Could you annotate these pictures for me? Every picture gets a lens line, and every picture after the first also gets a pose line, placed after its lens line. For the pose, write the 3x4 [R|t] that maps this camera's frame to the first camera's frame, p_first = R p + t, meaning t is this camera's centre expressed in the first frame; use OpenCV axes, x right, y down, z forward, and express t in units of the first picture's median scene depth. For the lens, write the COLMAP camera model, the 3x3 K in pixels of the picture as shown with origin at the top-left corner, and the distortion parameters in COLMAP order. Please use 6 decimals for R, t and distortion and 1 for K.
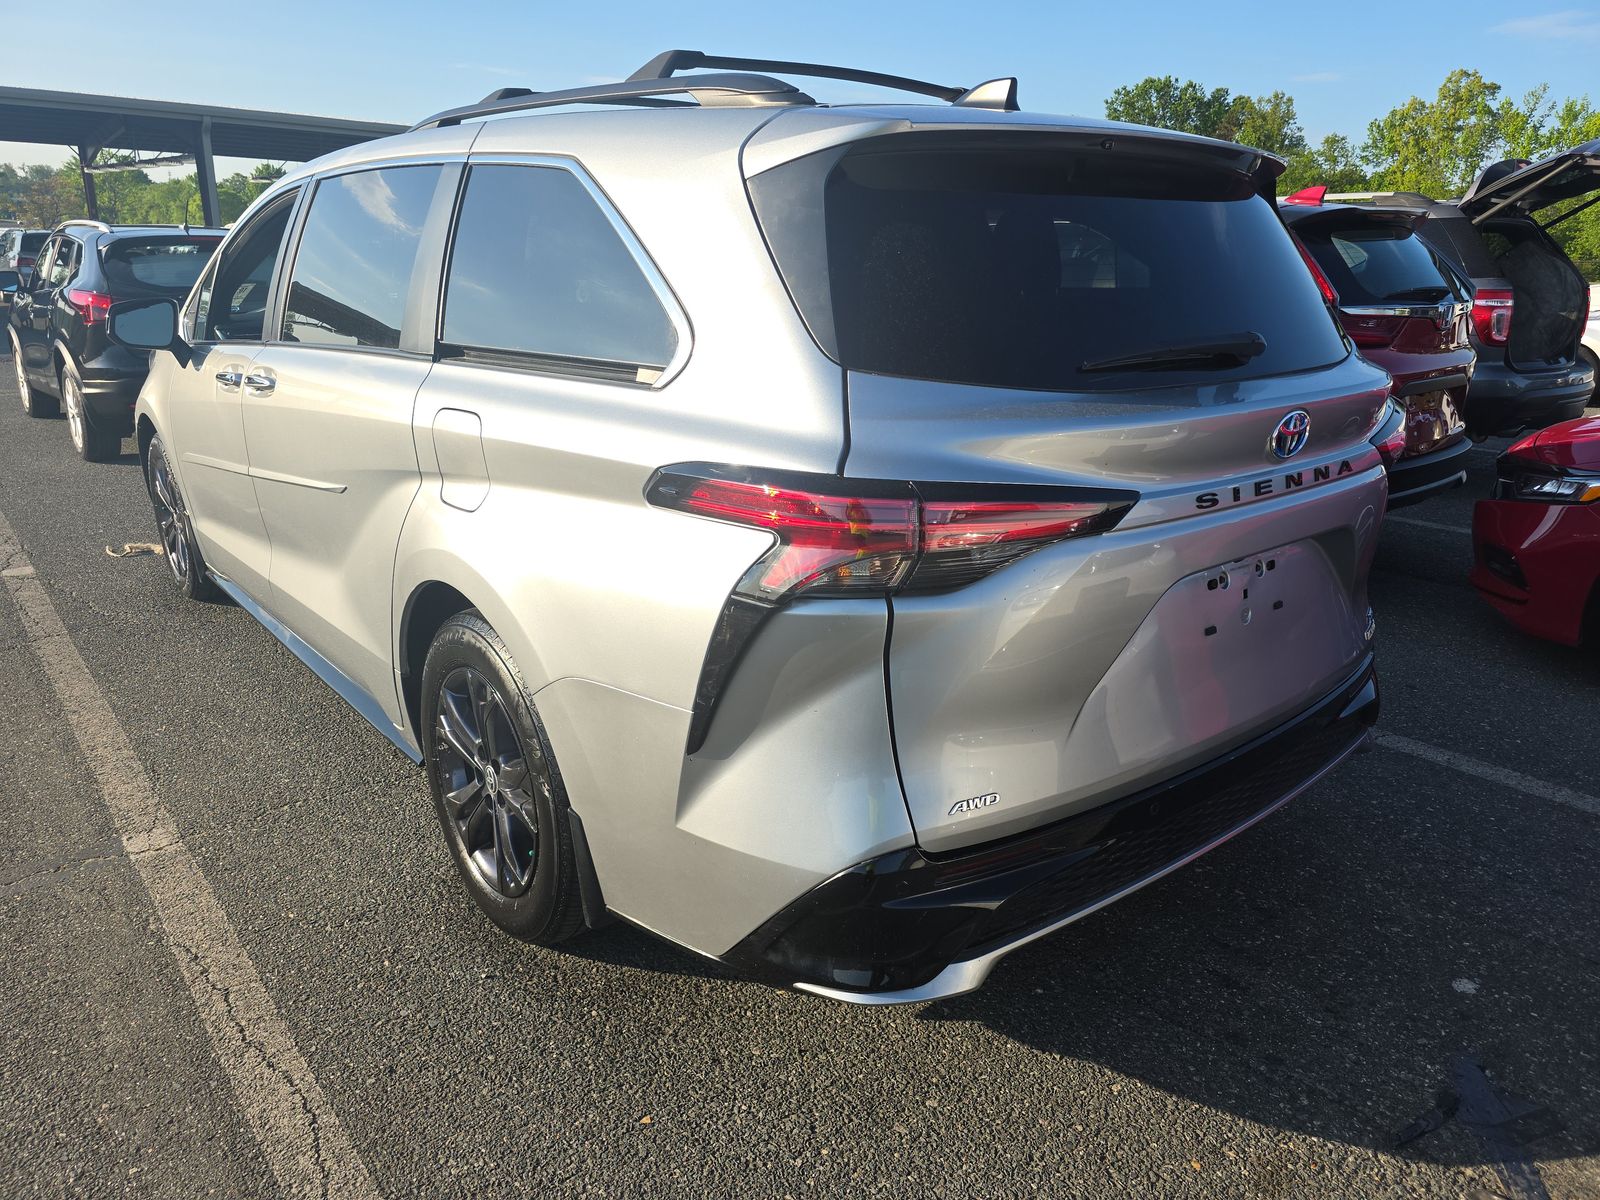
lens RADIAL K [[1061.9, 0, 765.8], [0, 1061.9, 616.9], [0, 0, 1]] dist [0.026358, -0.019273]
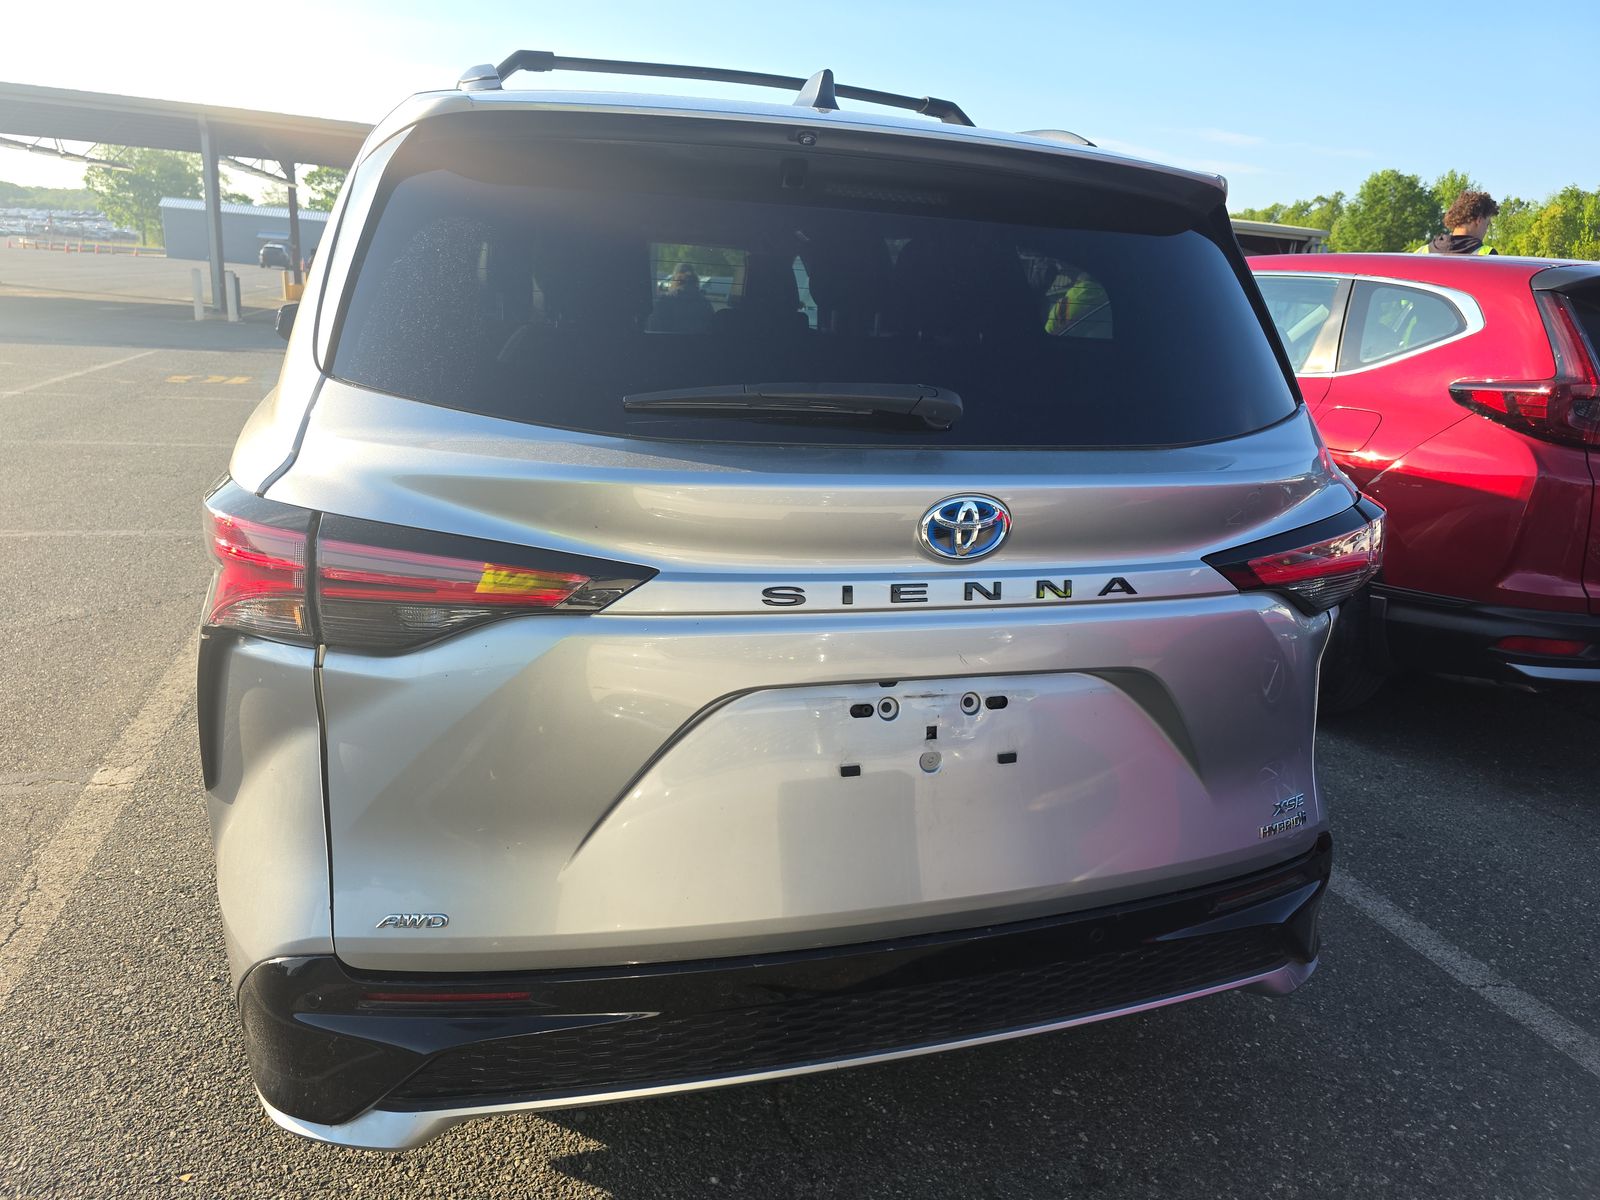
lens RADIAL K [[1061.9, 0, 791.2], [0, 1061.9, 606.7], [0, 0, 1]] dist [0.026358, -0.019273]
pose [[0.930126, 0.150908, -0.334801, 0.634429], [-0.167989, 0.985533, -0.022479, -0.080765], [0.326565, 0.077151, 0.942021, 0.278044]]
